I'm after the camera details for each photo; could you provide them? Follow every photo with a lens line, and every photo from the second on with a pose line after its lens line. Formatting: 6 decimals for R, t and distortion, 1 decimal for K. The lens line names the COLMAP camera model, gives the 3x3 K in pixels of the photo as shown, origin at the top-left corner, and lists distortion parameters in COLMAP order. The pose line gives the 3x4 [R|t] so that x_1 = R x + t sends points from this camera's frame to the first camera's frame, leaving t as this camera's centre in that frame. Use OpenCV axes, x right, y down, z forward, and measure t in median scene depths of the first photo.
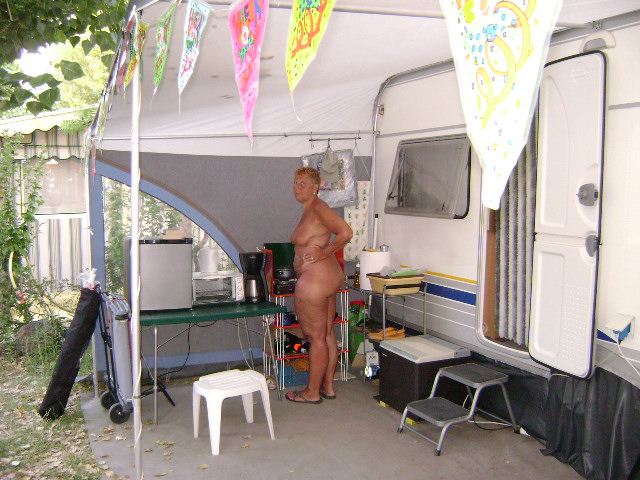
lens RADIAL K [[694.4, 0, 320.0], [0, 694.4, 240.0], [0, 0, 1]] dist [-0.099751, -0.006299]
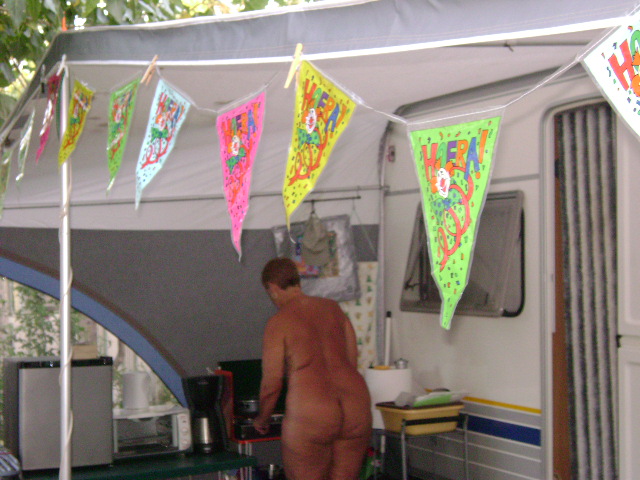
lens RADIAL K [[1283.0, 0, 320.0], [0, 1283.0, 240.0], [0, 0, 1]] dist [-0.047877, -0.394212]
pose [[0.999346, -0.026186, 0.024943, -0.012376], [0.028128, 0.996319, -0.080972, -0.009052], [-0.022731, 0.081621, 0.996404, -0.227176]]
